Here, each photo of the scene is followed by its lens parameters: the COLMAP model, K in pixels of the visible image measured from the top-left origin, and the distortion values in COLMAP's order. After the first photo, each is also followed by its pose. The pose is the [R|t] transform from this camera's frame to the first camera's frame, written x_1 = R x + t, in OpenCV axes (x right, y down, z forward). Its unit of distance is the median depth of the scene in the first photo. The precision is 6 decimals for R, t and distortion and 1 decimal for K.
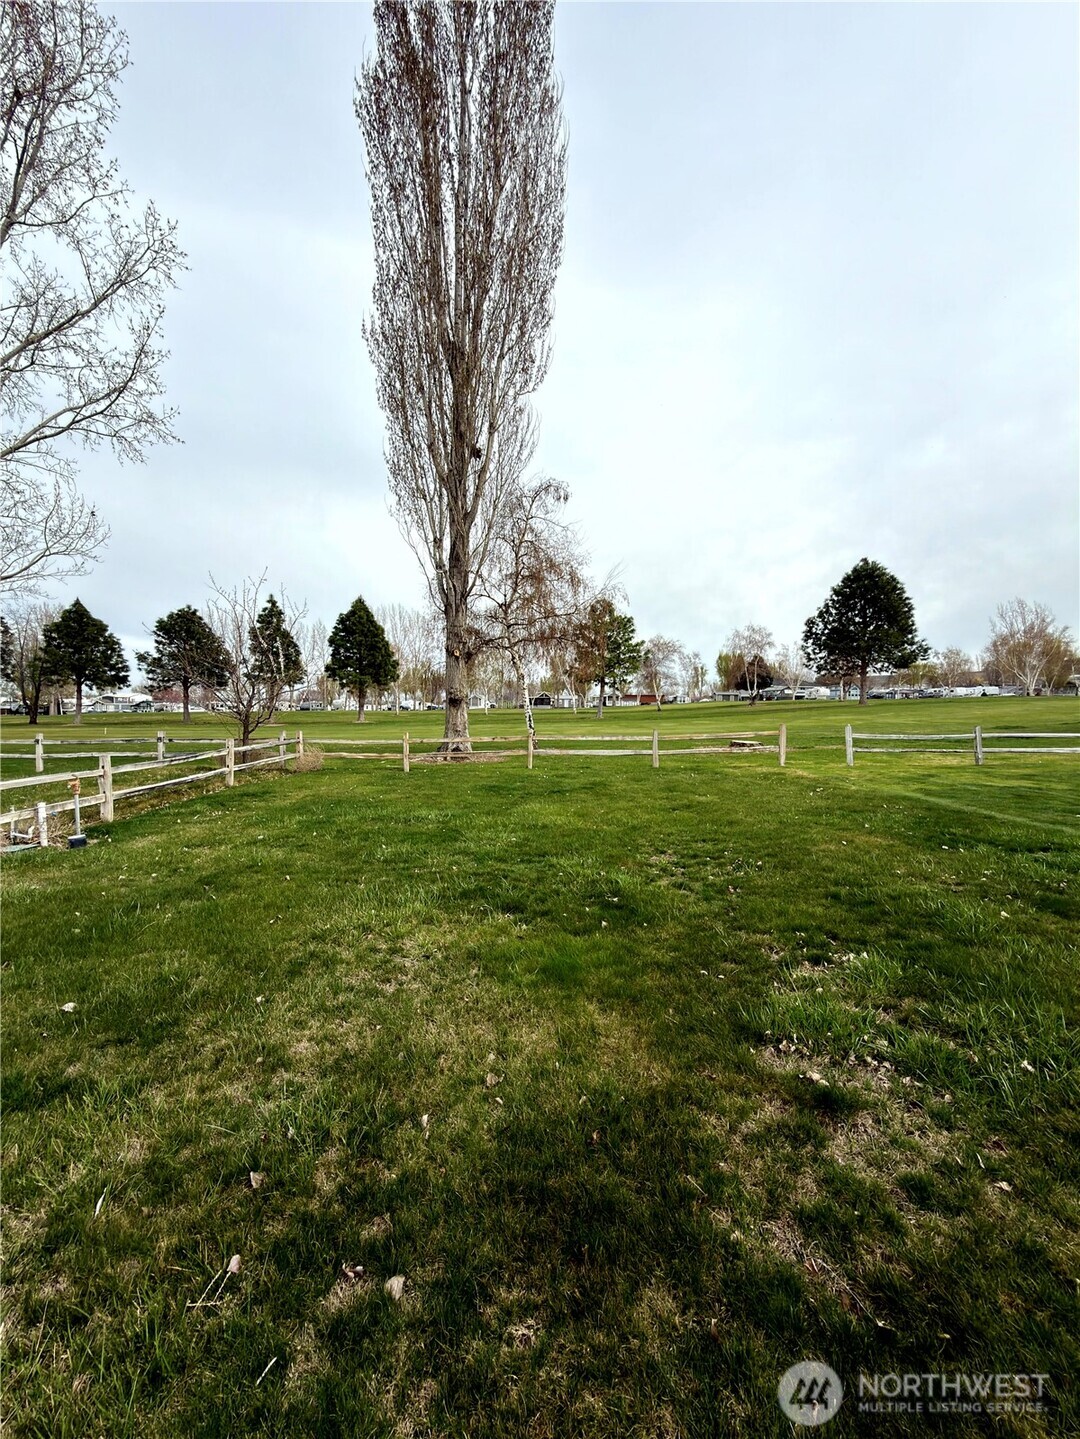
lens RADIAL K [[571.4, 0, 532.7], [0, 571.4, 721.8], [0, 0, 1]] dist [-0.000941, 0.000197]
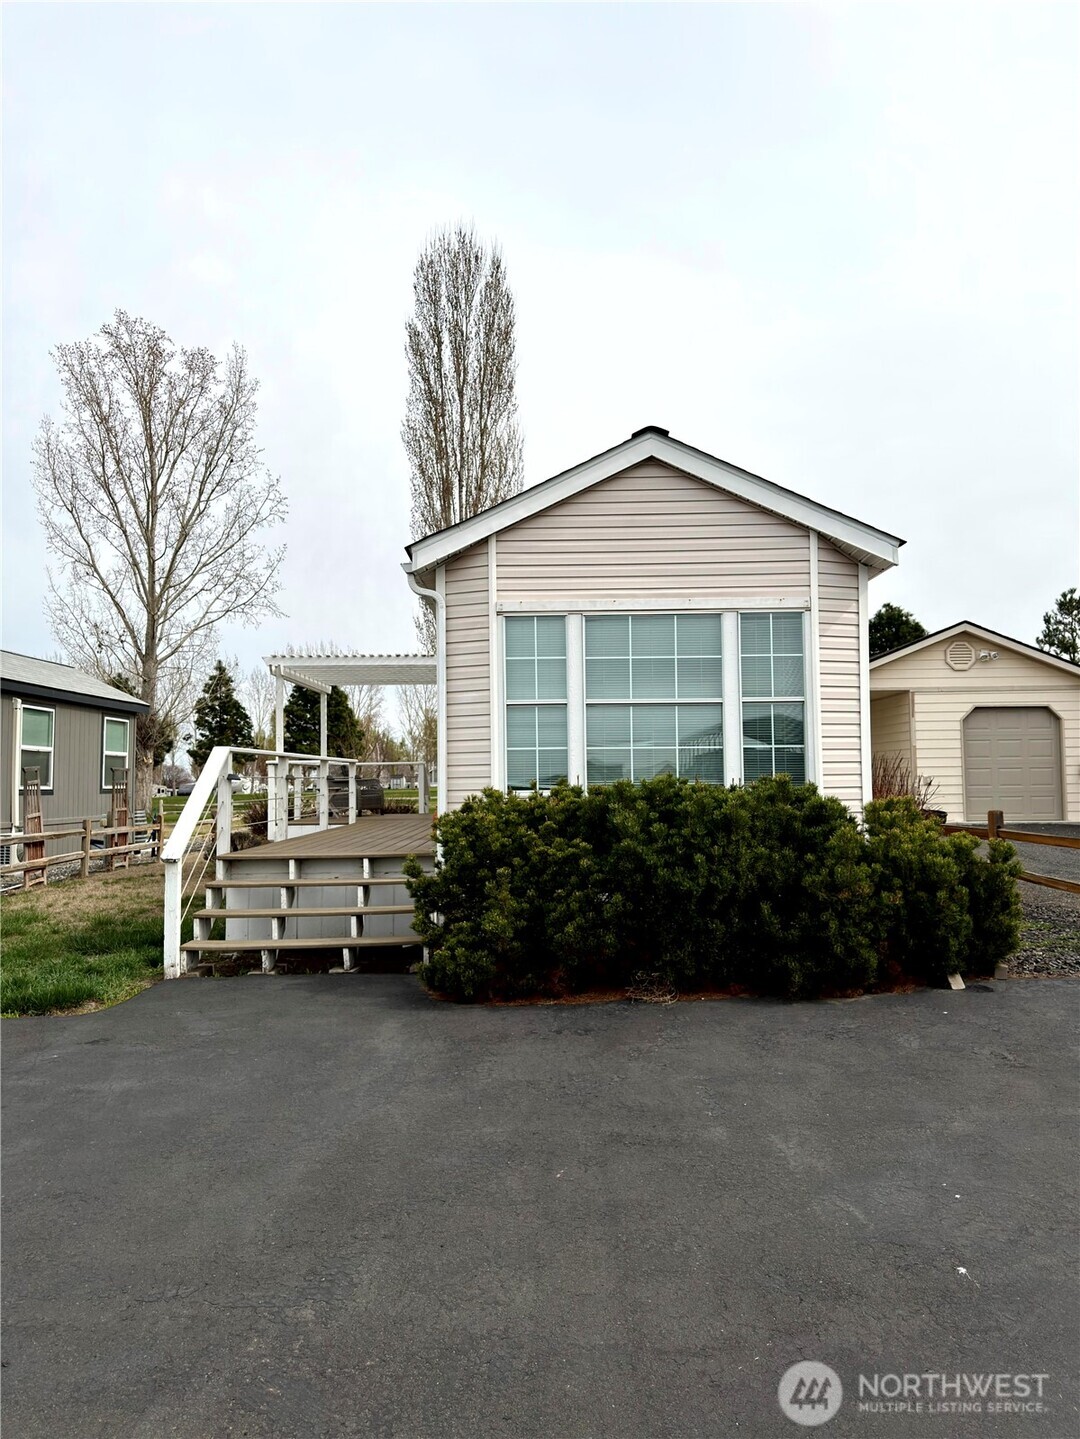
lens RADIAL K [[1020.9, 0, 549.9], [0, 1020.9, 719.3], [0, 0, 1]] dist [0.043416, -0.043393]
pose [[0.999415, -0.026475, 0.021657, 0.048736], [0.028305, 0.995622, -0.089088, 0.074176], [-0.019204, 0.089649, 0.995788, -1.893486]]
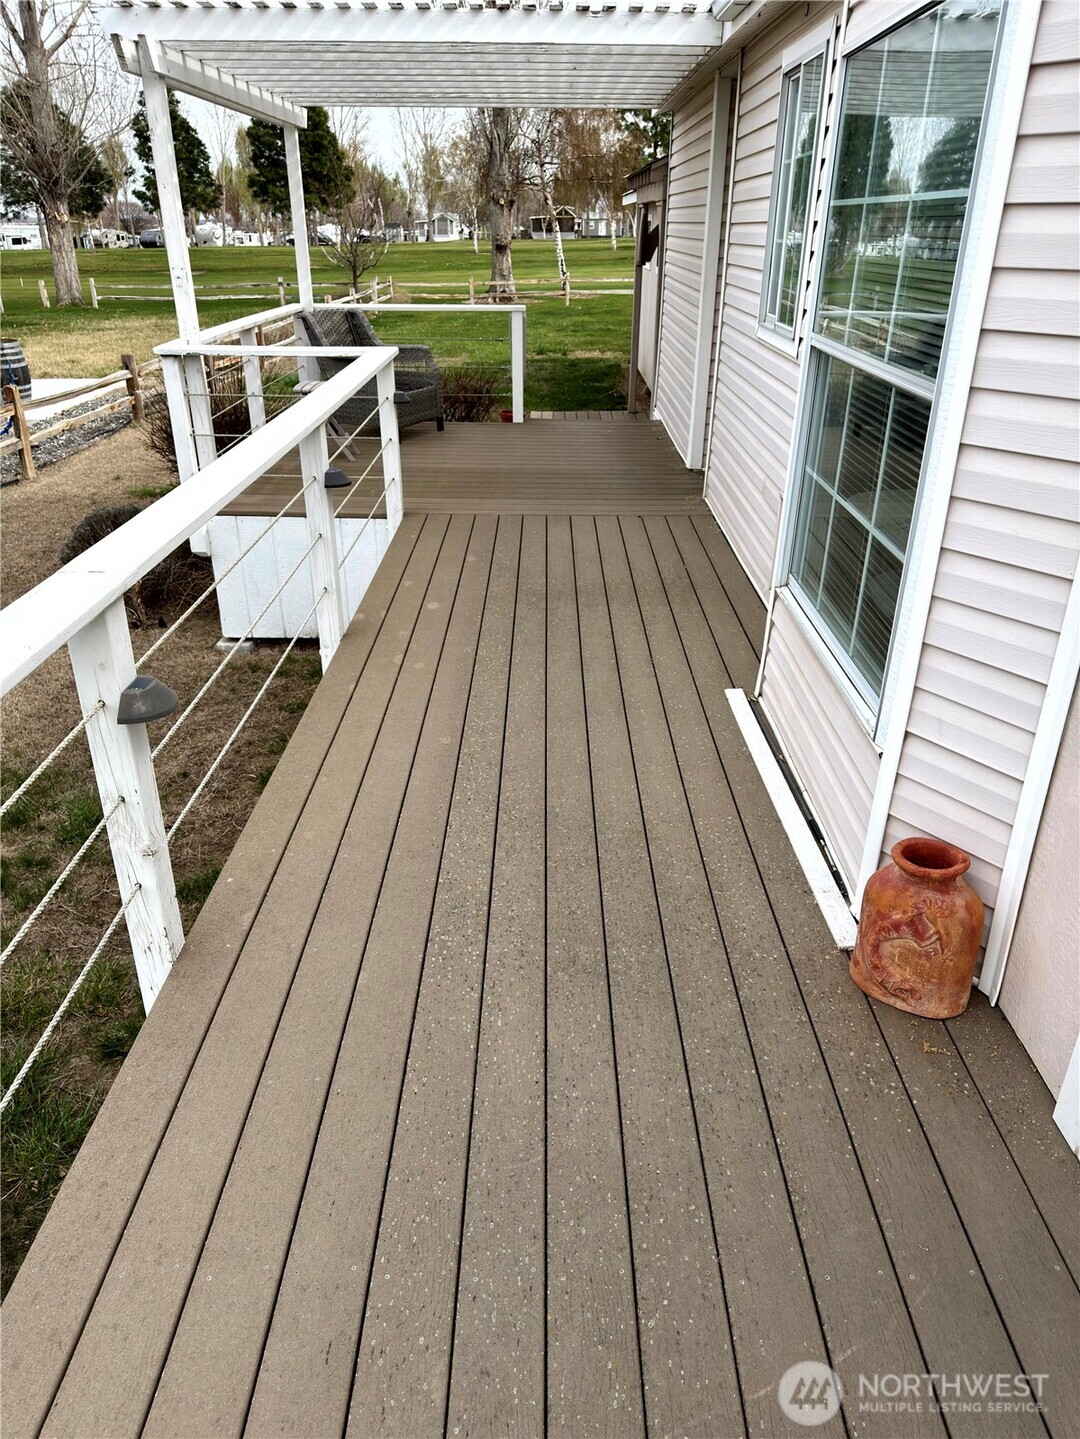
lens RADIAL K [[1020.9, 0, 535.0], [0, 1020.9, 729.5], [0, 0, 1]] dist [0.043416, -0.043393]
pose [[0.999940, -0.009262, -0.005778, -0.061963], [0.010820, 0.911007, 0.412248, -0.004094], [0.001445, -0.412286, 0.911053, -1.317165]]
